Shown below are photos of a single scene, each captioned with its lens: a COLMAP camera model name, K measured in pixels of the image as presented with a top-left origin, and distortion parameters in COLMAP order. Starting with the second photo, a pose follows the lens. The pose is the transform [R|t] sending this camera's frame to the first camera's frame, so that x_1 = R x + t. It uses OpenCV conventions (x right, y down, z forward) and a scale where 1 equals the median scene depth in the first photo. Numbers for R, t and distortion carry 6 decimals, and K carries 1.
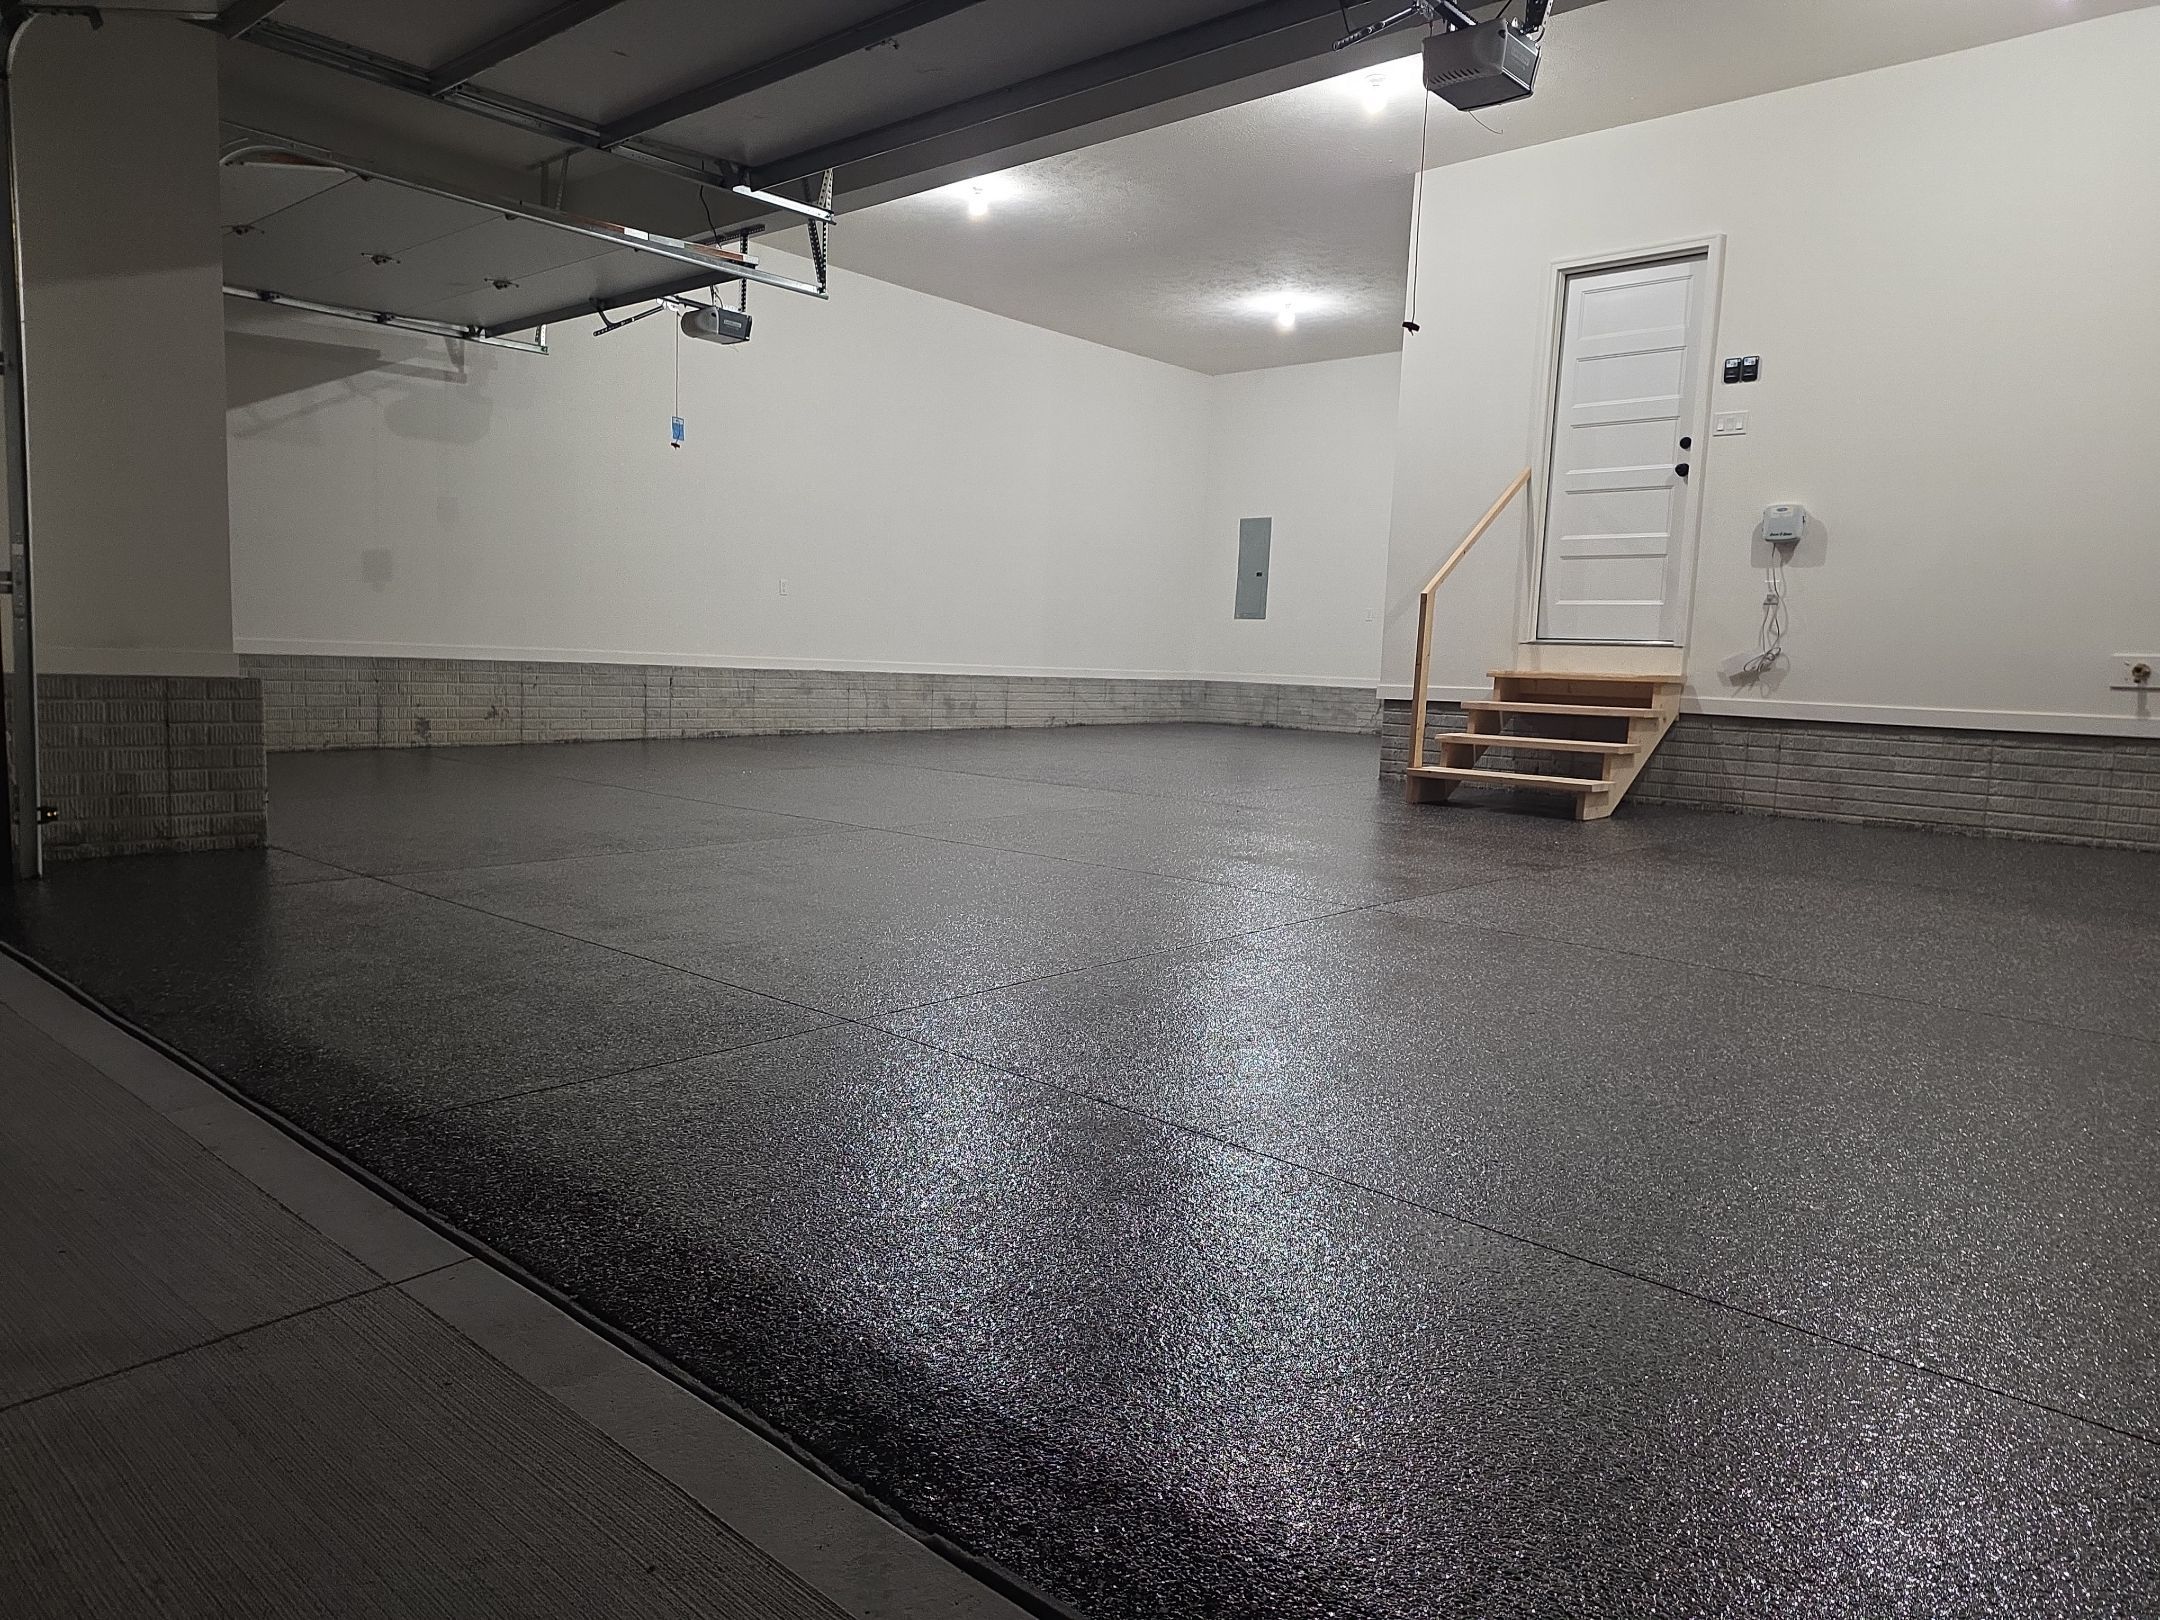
lens RADIAL K [[1391.3, 0, 1080.0], [0, 1391.3, 810.0], [0, 0, 1]] dist [-0.006267, -0.002196]
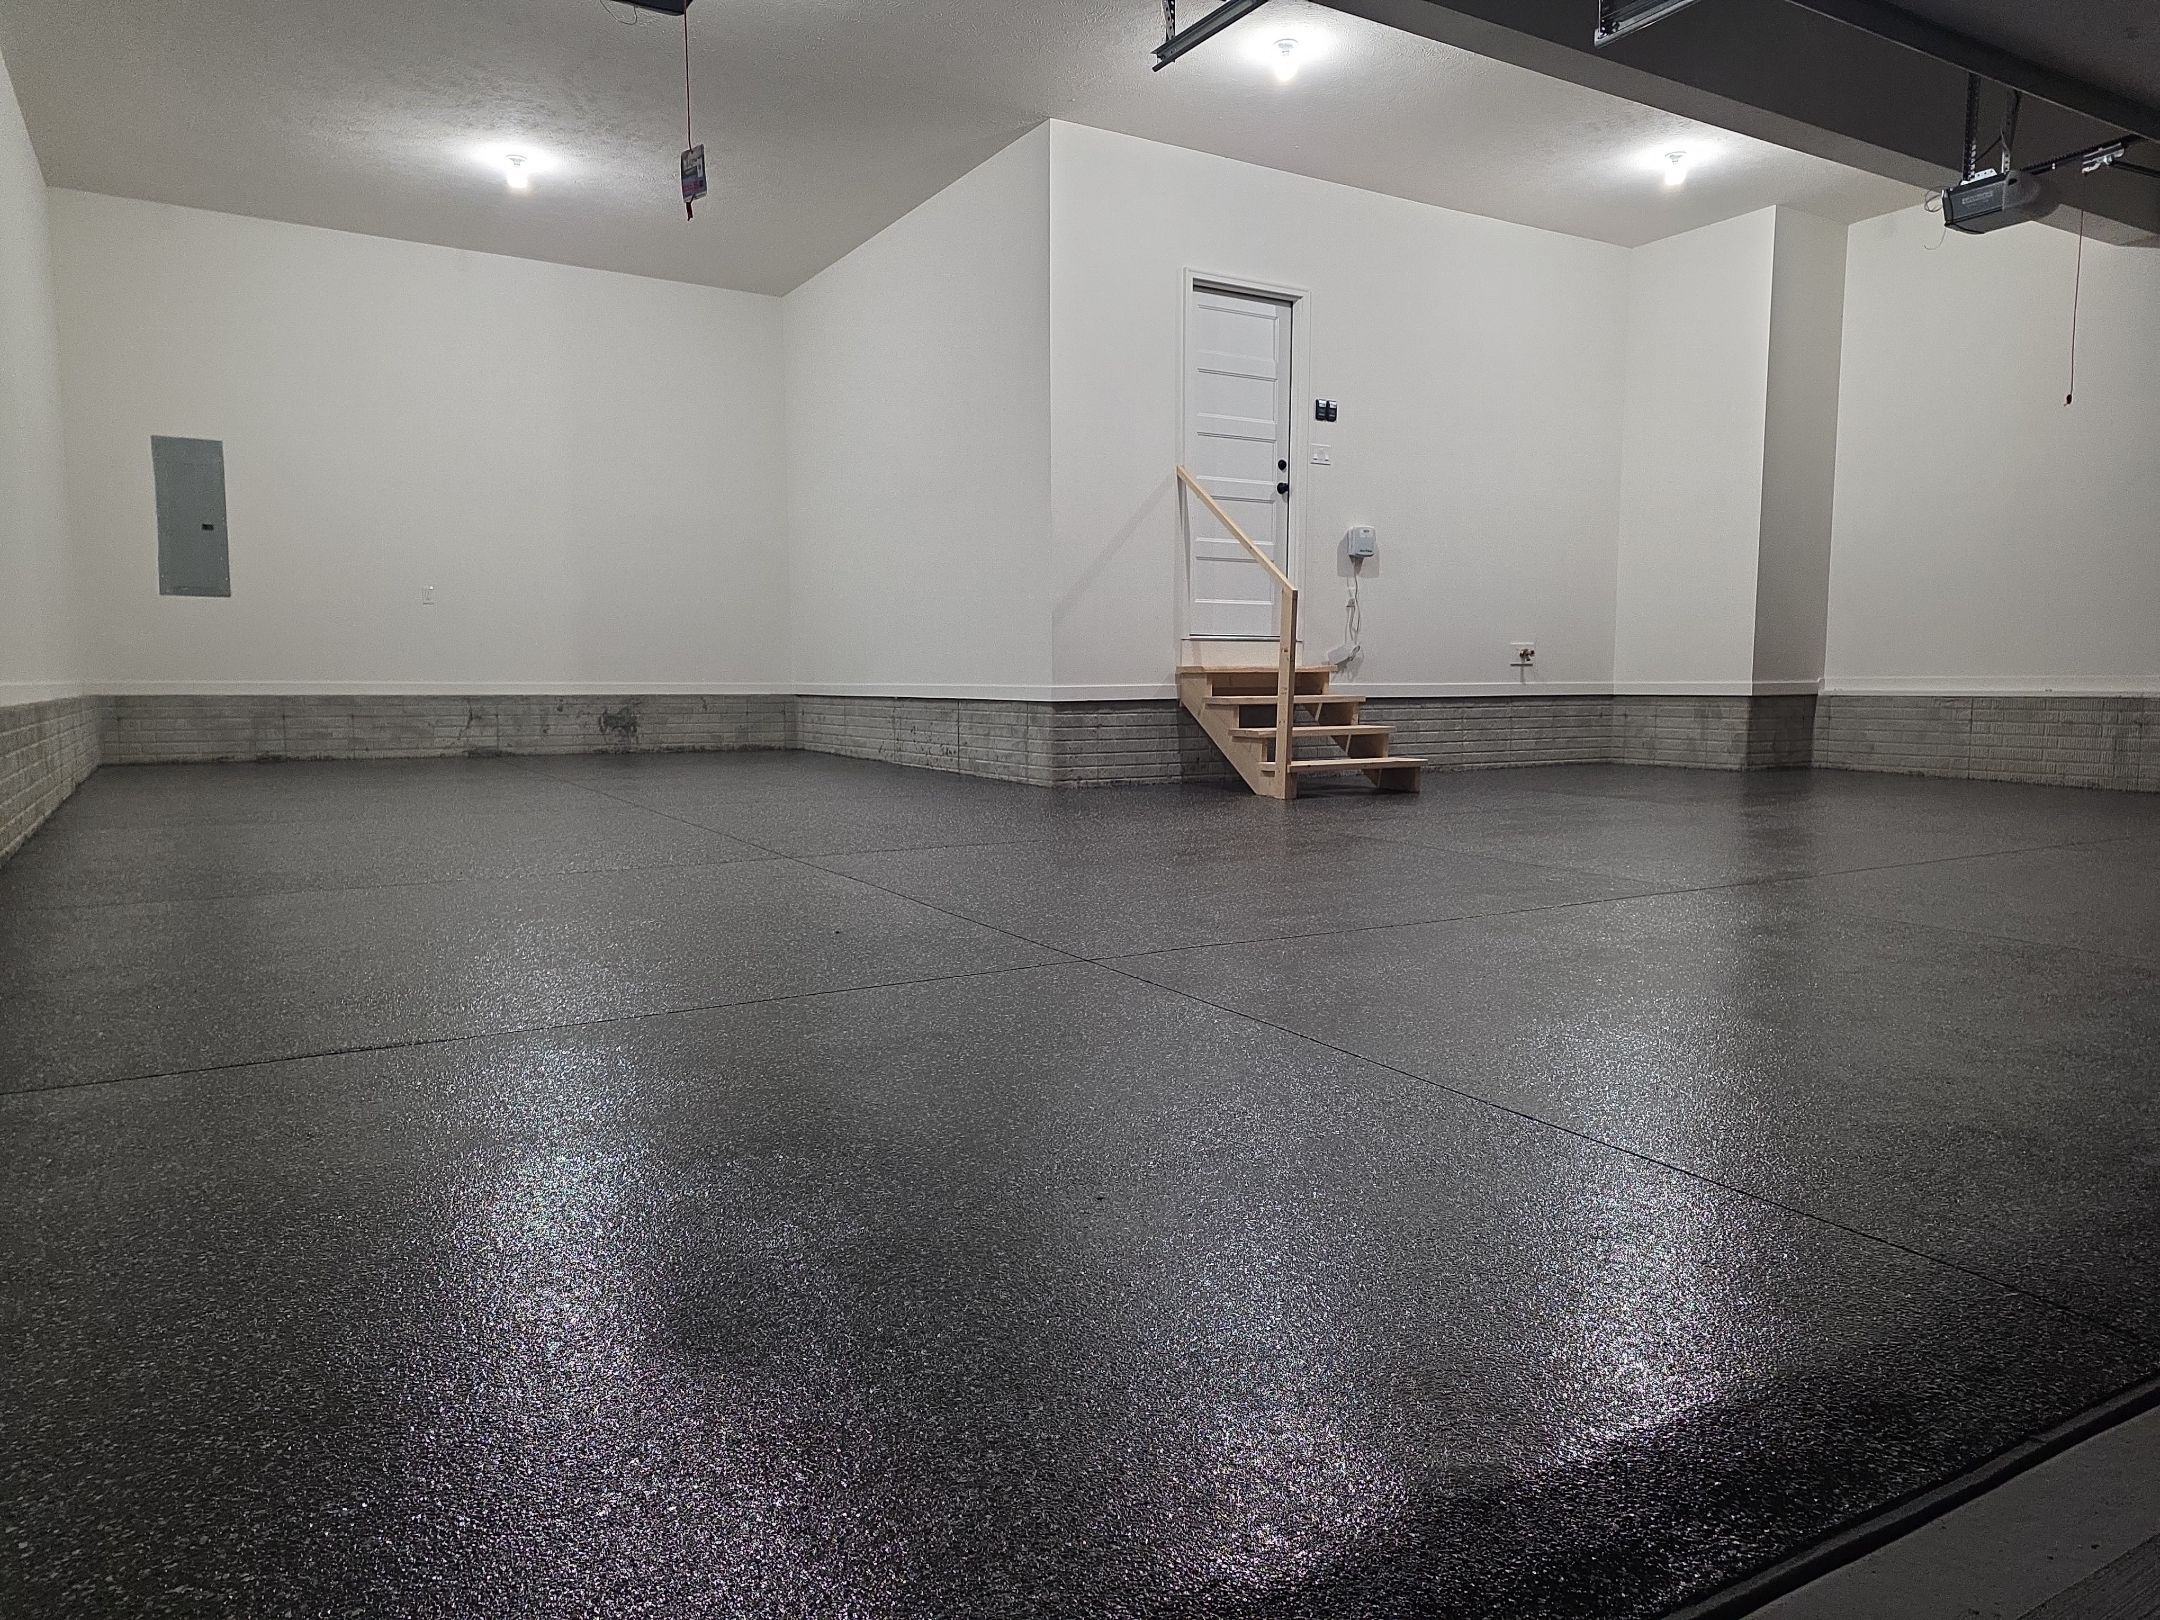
lens RADIAL K [[1444.2, 0, 1080.0], [0, 1444.2, 810.0], [0, 0, 1]] dist [0.084039, -0.080224]
pose [[0.306565, -0.123274, 0.943833, -0.793053], [0.113472, 0.989240, 0.092348, -0.110193], [-0.945062, 0.078788, 0.317255, 0.794567]]
